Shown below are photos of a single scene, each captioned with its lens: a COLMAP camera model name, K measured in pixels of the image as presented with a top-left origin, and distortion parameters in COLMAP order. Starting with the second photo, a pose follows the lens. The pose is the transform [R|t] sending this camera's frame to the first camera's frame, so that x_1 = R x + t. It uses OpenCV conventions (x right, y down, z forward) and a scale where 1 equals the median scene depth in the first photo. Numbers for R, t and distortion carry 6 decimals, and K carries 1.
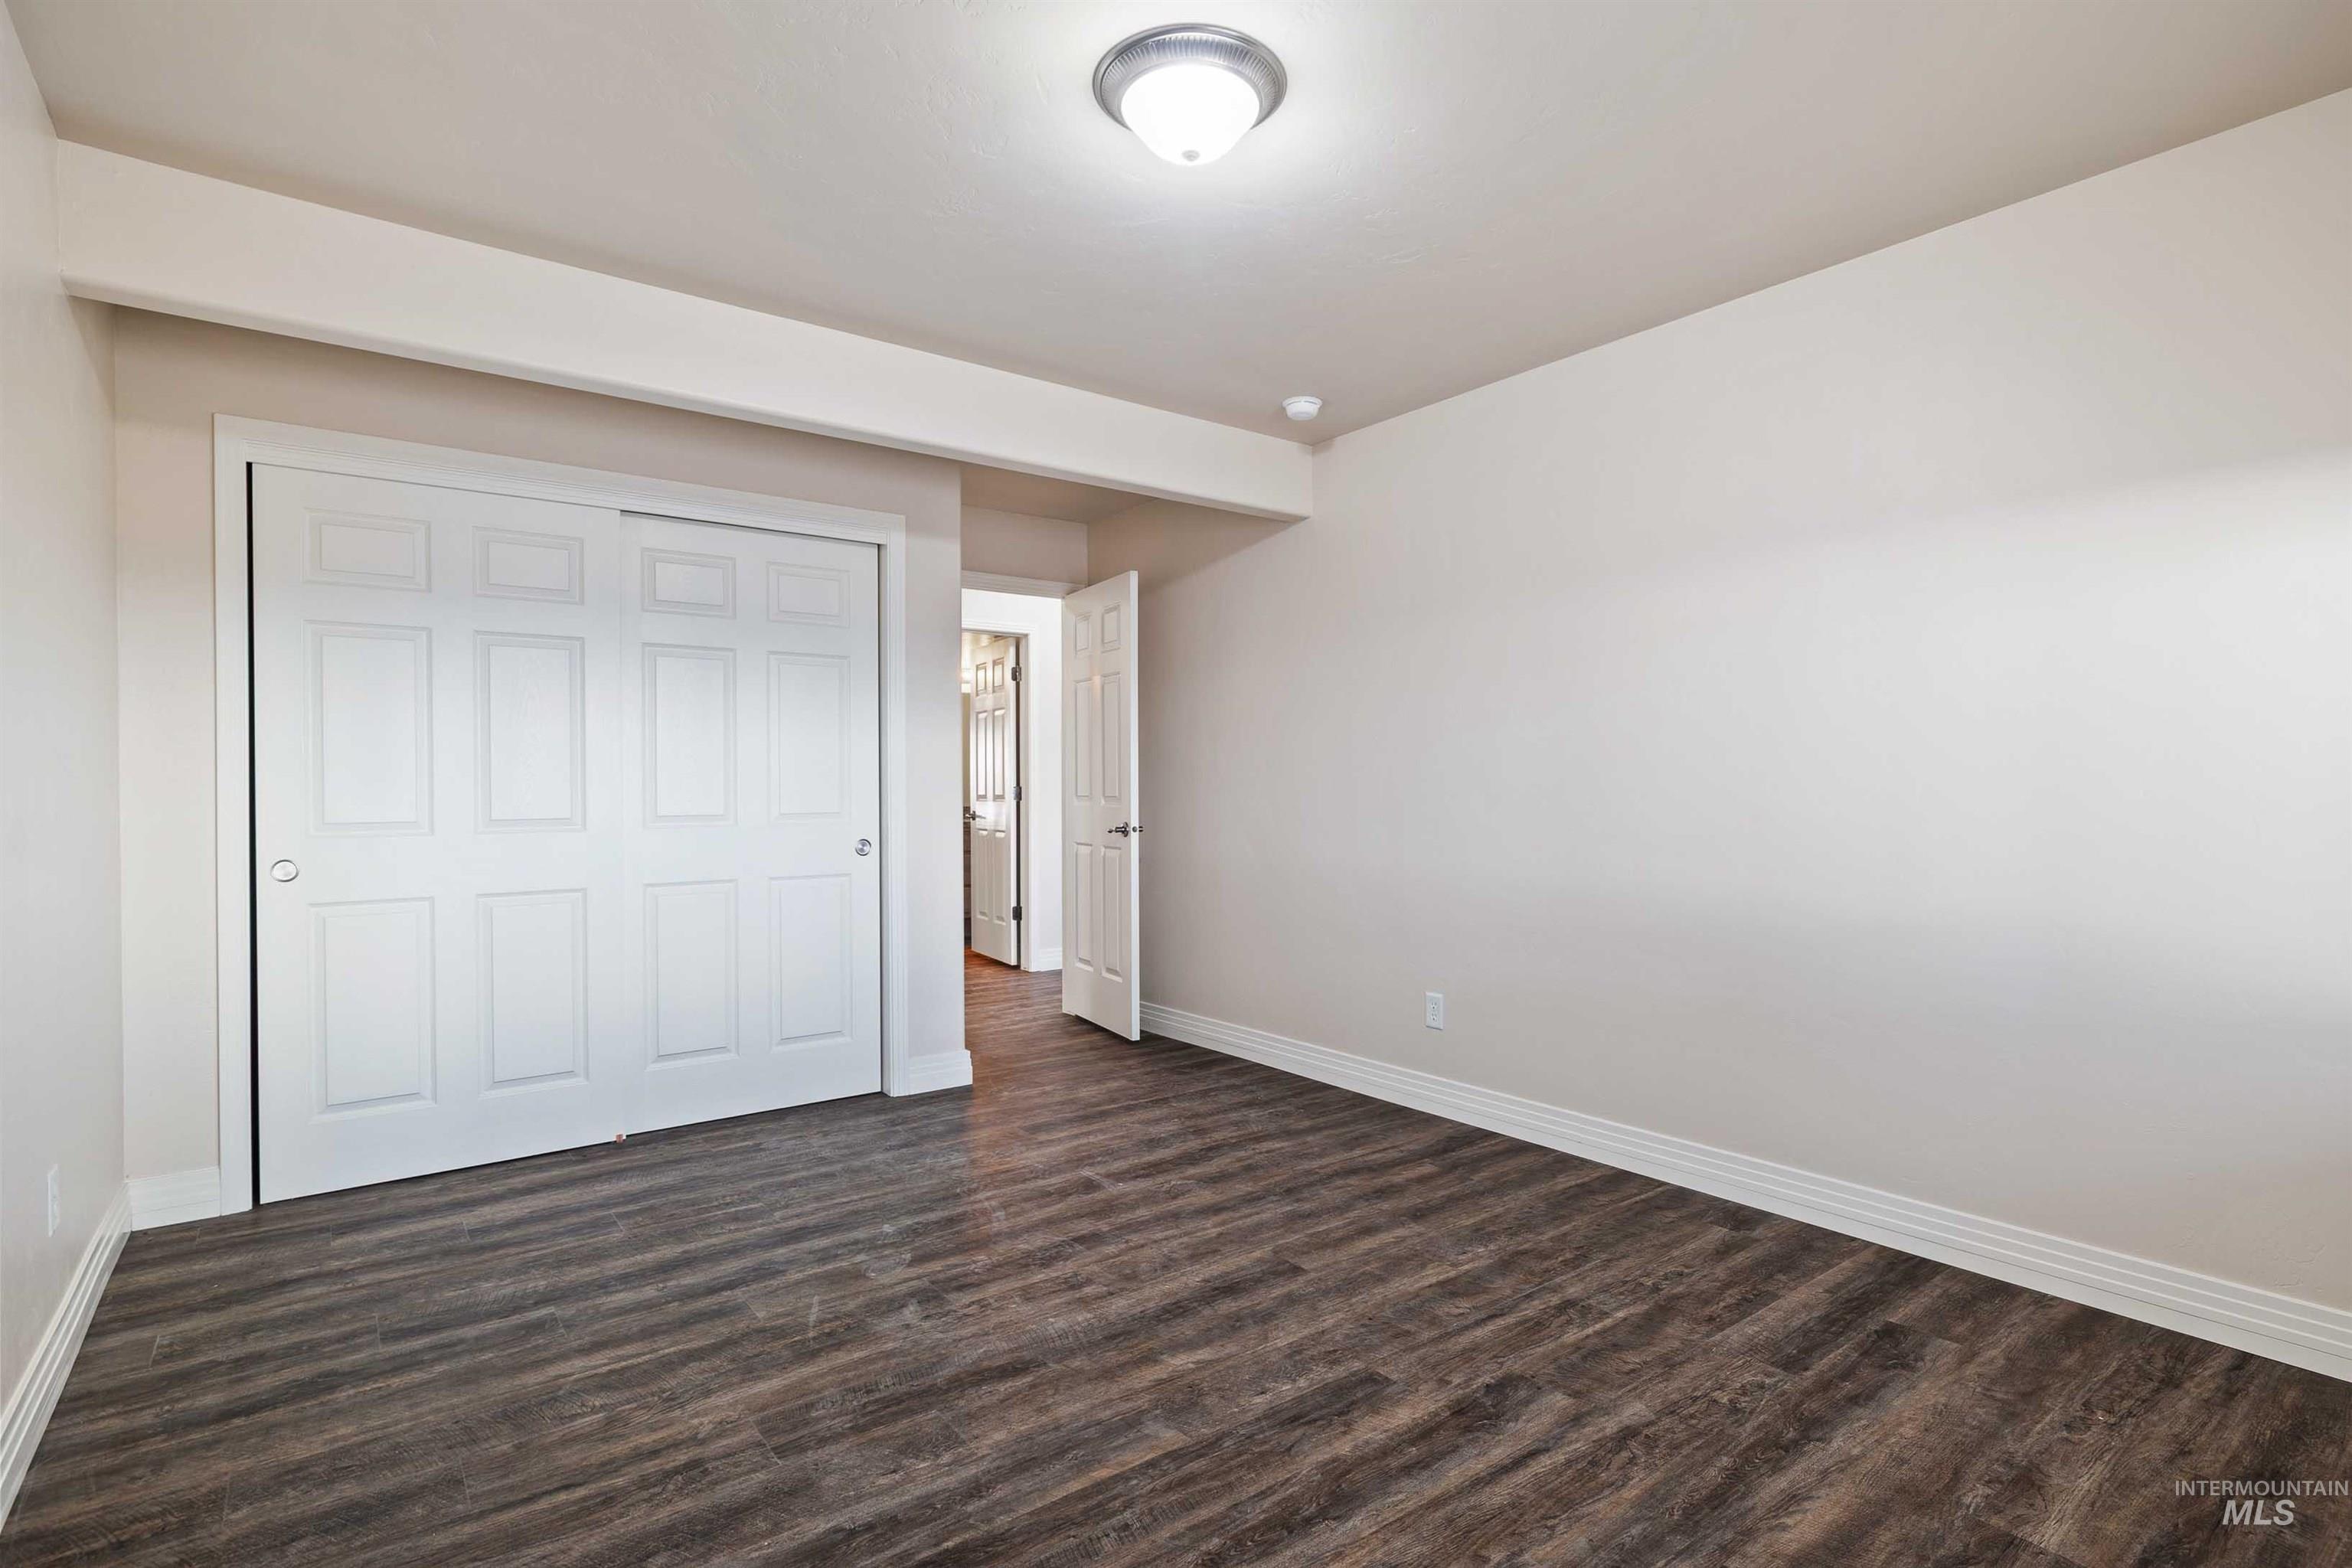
lens RADIAL K [[1112.7, 0, 1193.7], [0, 1112.7, 788.2], [0, 0, 1]] dist [0.012029, 0.000189]
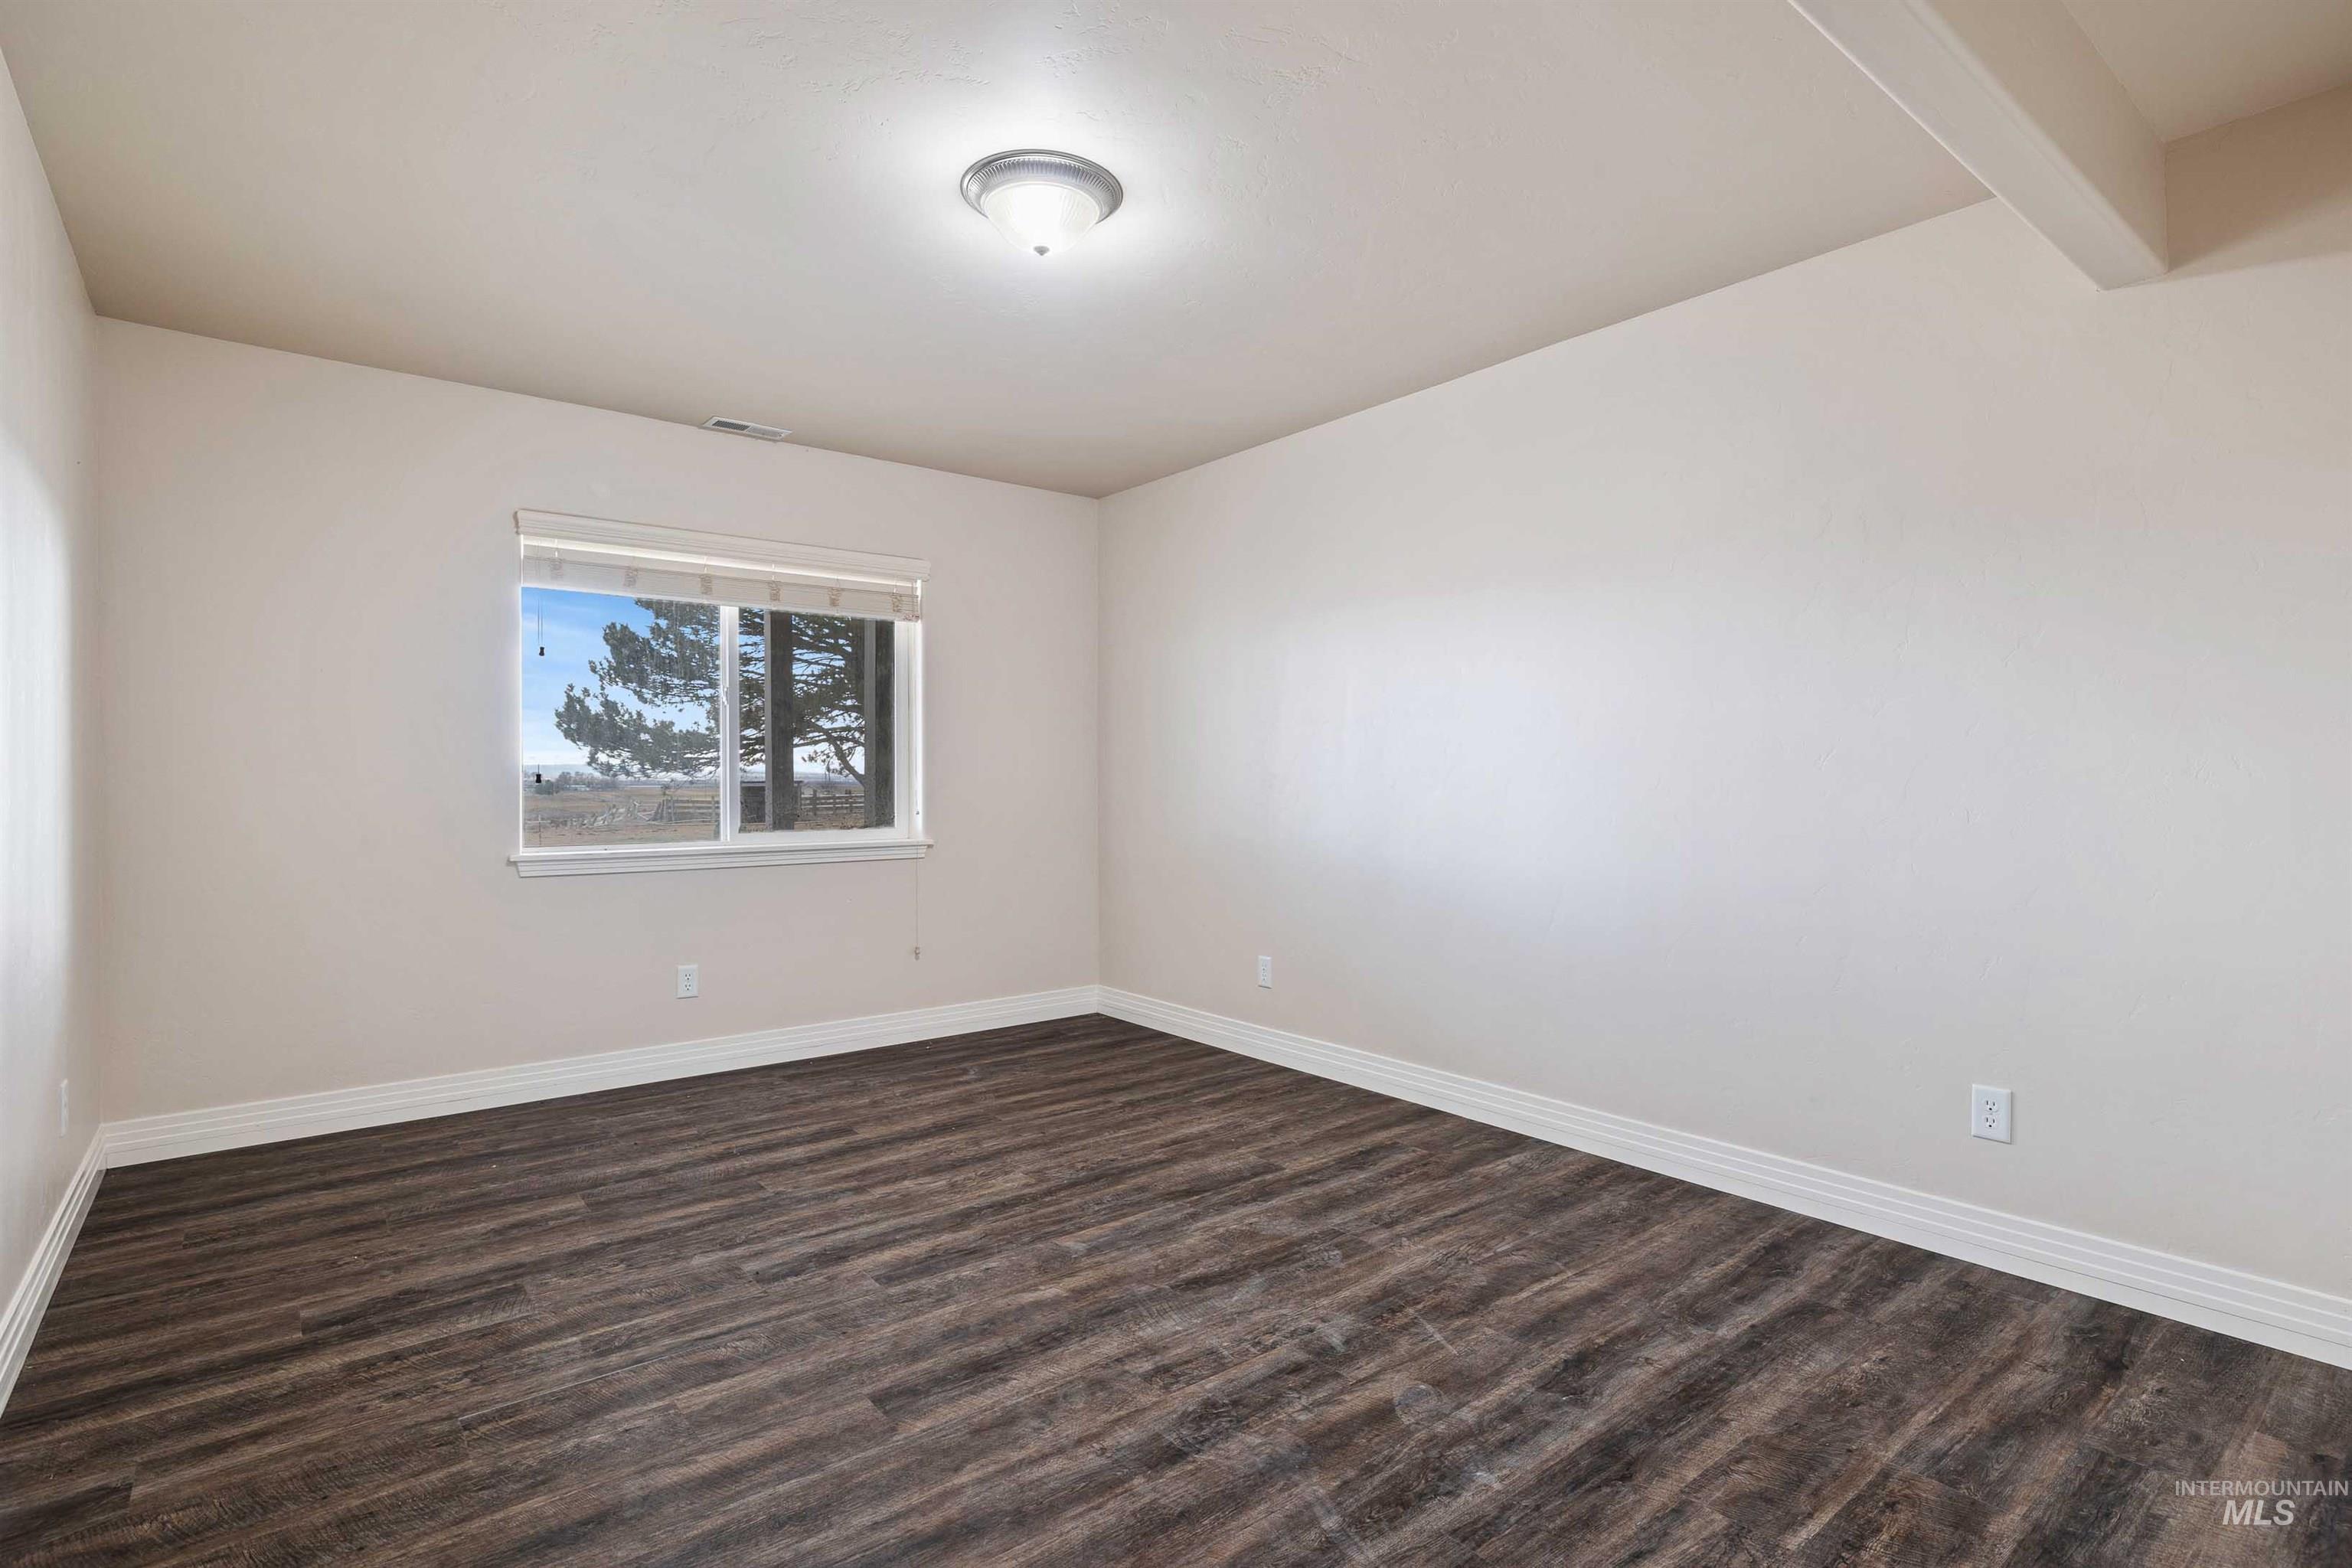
lens RADIAL K [[1112.7, 0, 1180.8], [0, 1112.7, 778.9], [0, 0, 1]] dist [0.012029, 0.000189]
pose [[-0.999688, 0.004660, -0.024521, -0.109474], [0.004666, 0.999989, -0.000173, 0.003870], [0.024520, -0.000287, -0.999699, 1.992343]]
